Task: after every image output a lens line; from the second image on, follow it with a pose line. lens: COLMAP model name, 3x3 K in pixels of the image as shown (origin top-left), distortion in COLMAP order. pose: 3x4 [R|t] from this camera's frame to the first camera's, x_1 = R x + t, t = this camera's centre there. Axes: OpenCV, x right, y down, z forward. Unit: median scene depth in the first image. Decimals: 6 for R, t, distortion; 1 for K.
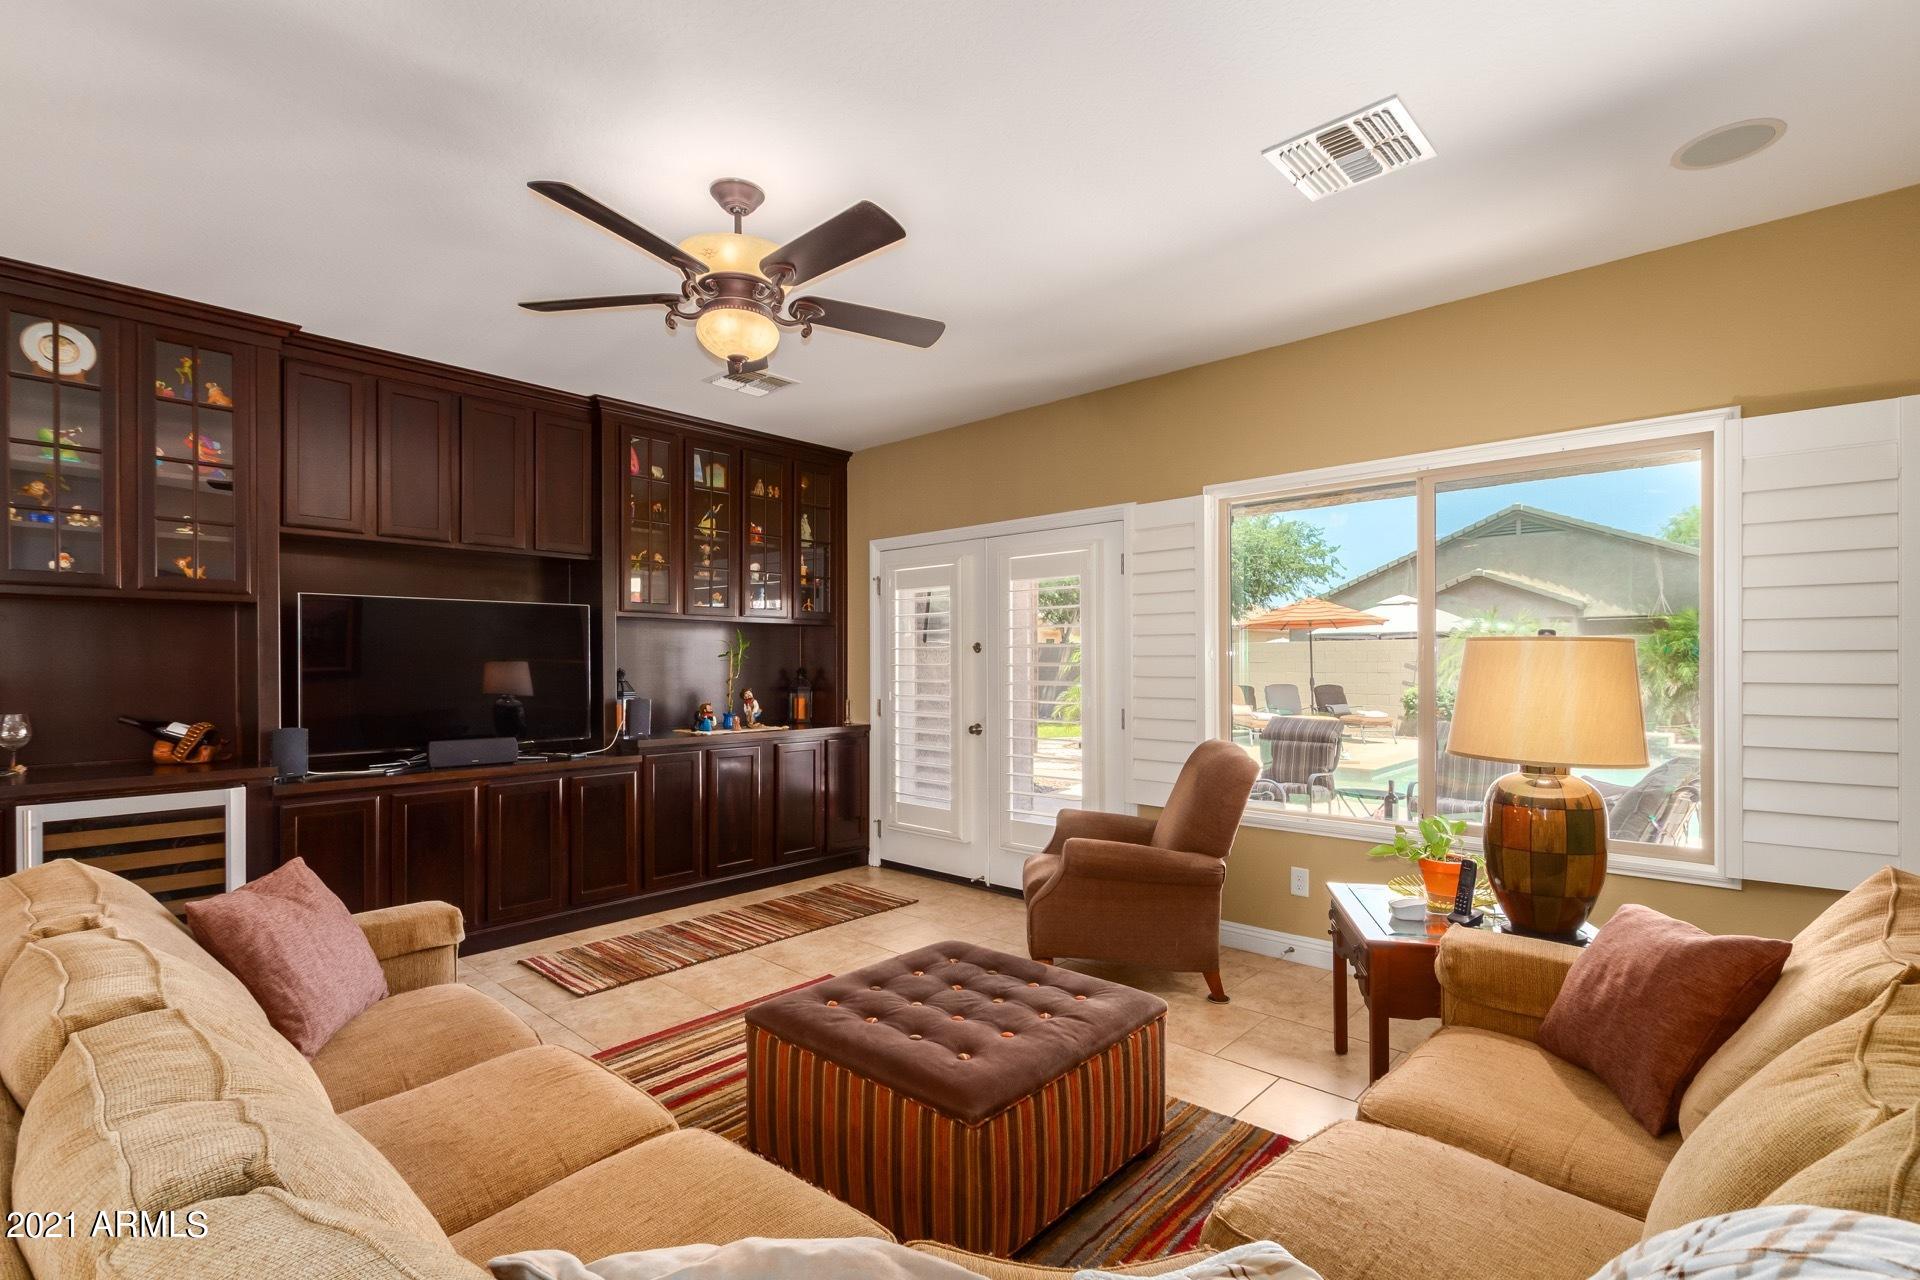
lens RADIAL K [[886.2, 0, 960.5], [0, 886.2, 651.2], [0, 0, 1]] dist [0.005390, 0.000731]
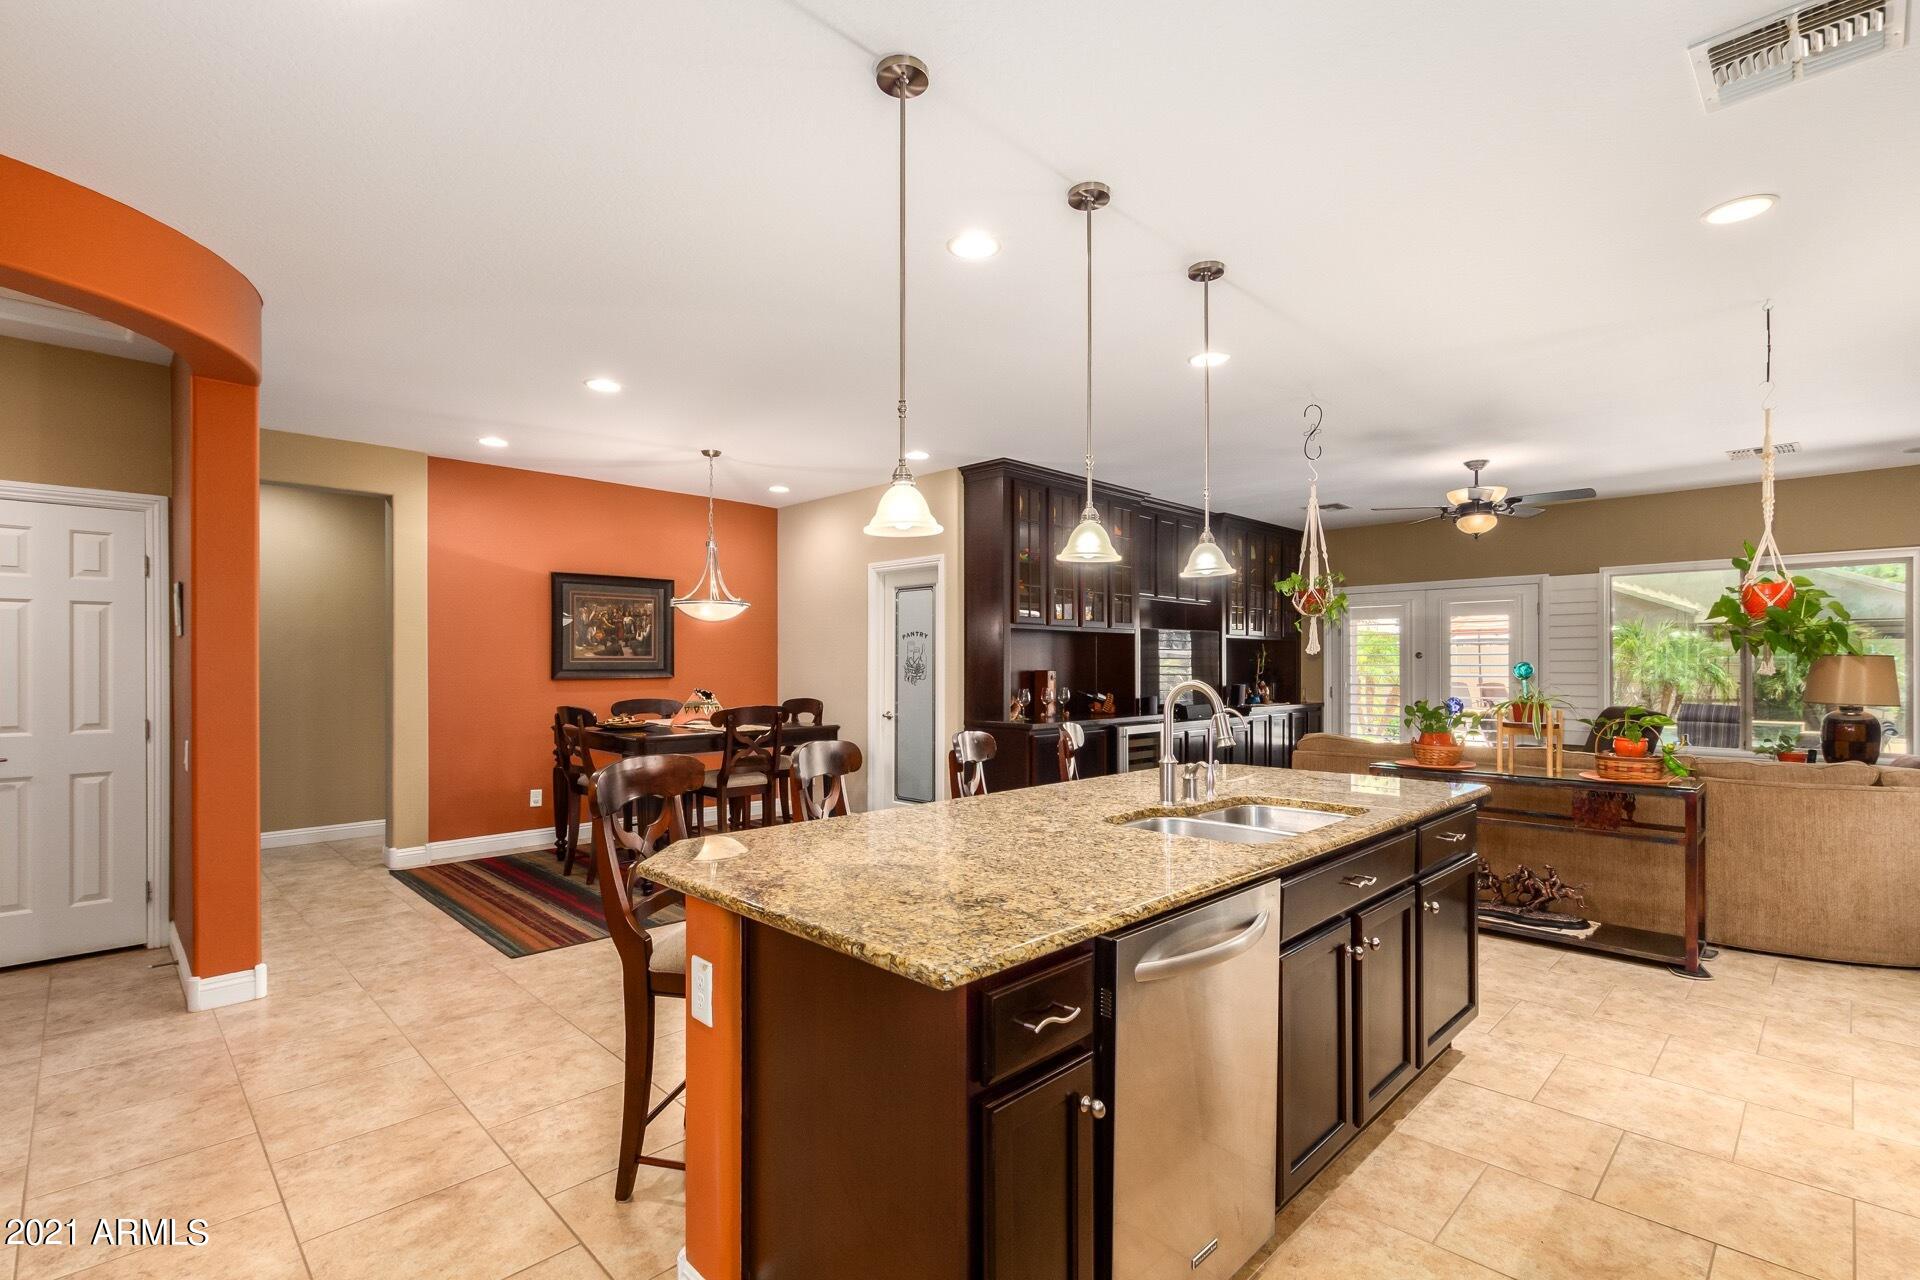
lens RADIAL K [[886.2, 0, 953.4], [0, 886.2, 659.4], [0, 0, 1]] dist [0.005390, 0.000731]
pose [[0.998691, 0.000533, -0.051150, -0.971727], [-0.000151, 0.999972, 0.007472, -0.010264], [0.051153, -0.007454, 0.998663, -0.903731]]
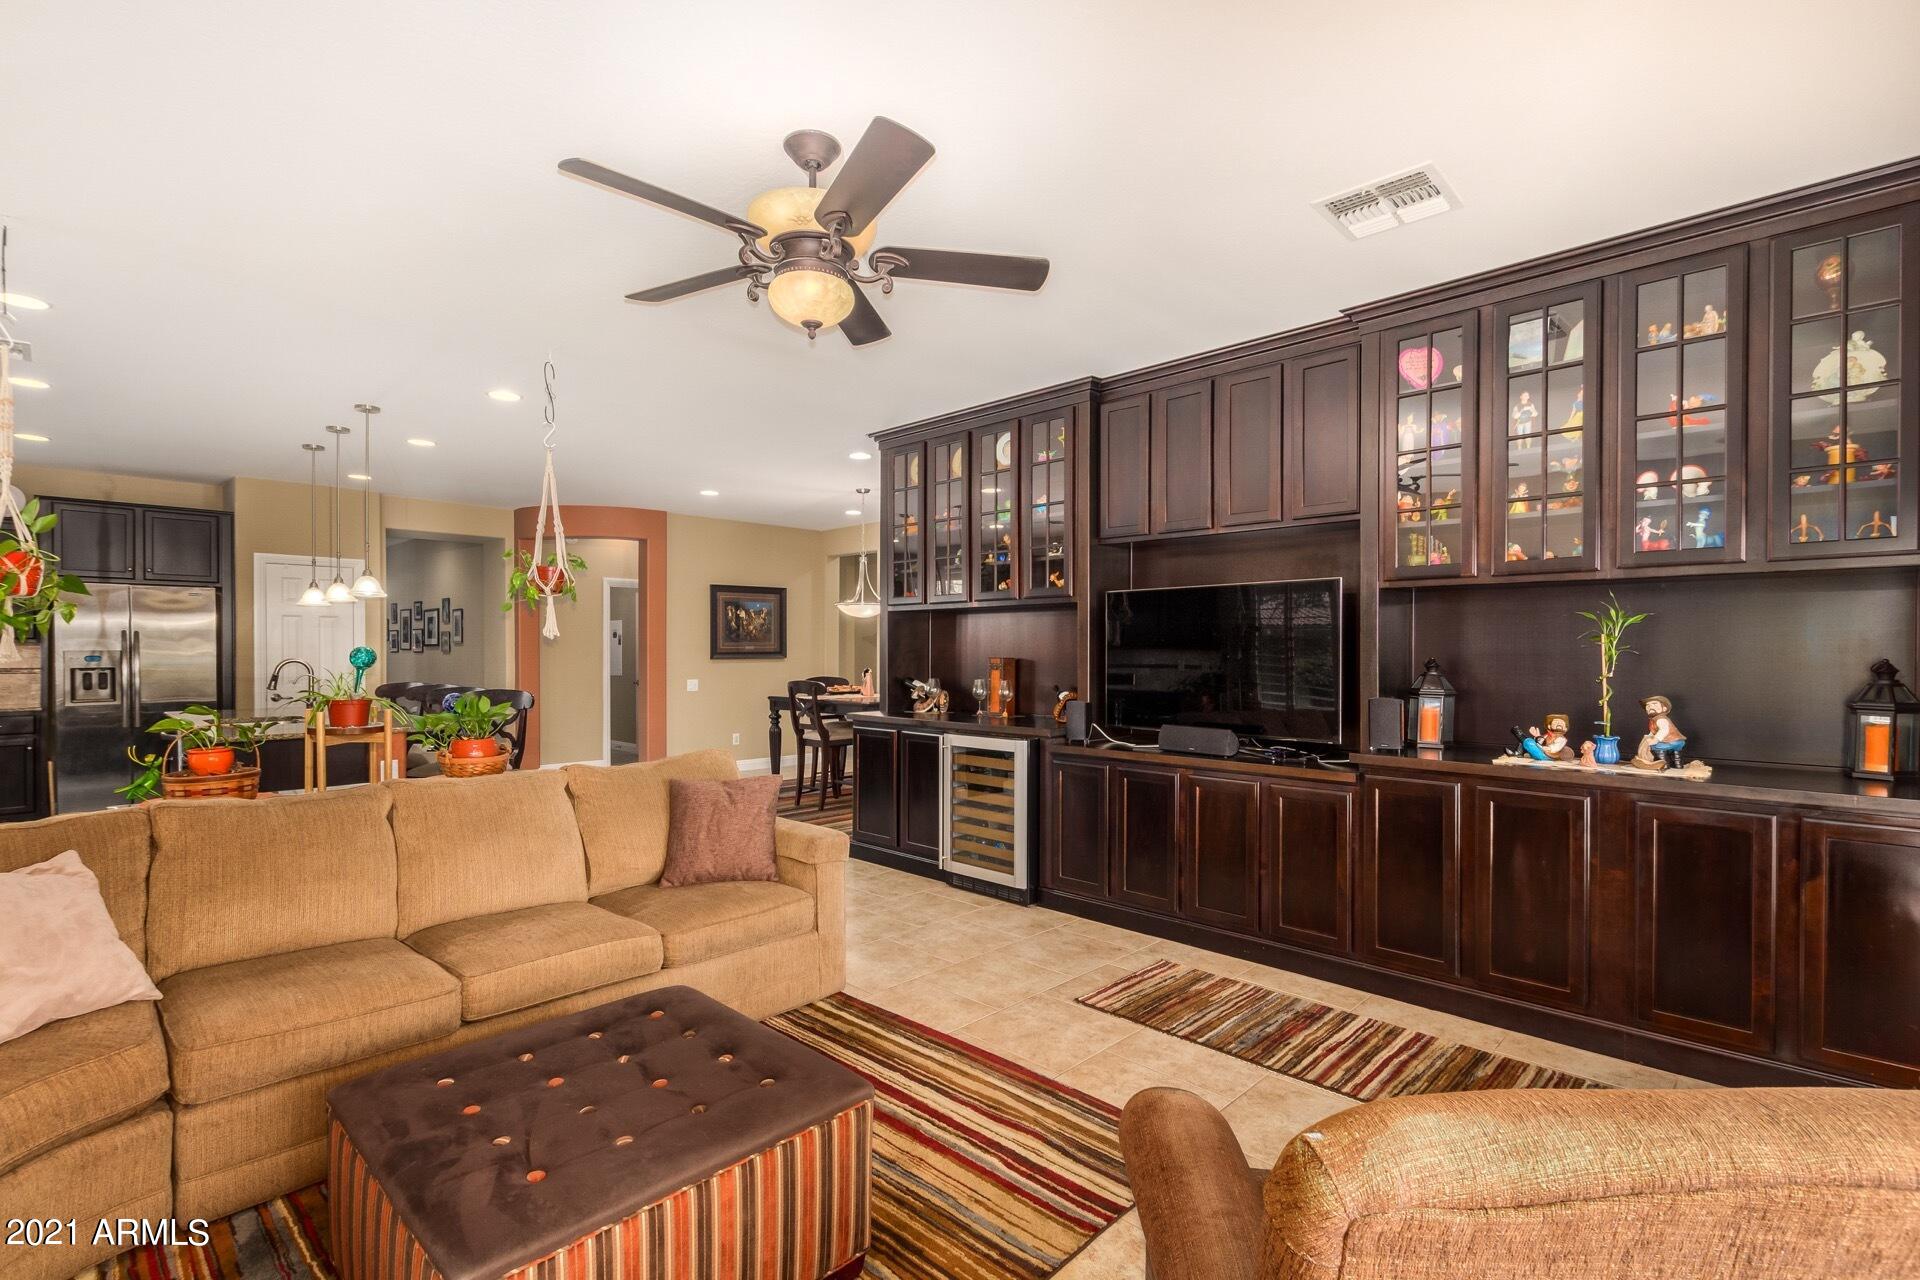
lens RADIAL K [[886.2, 0, 955.7], [0, 886.2, 643.1], [0, 0, 1]] dist [0.005390, 0.000731]
pose [[-0.037493, -0.005475, -0.999282, 0.441212], [0.011424, 0.999917, -0.005907, 0.009268], [0.999232, -0.011638, -0.037427, 0.766002]]
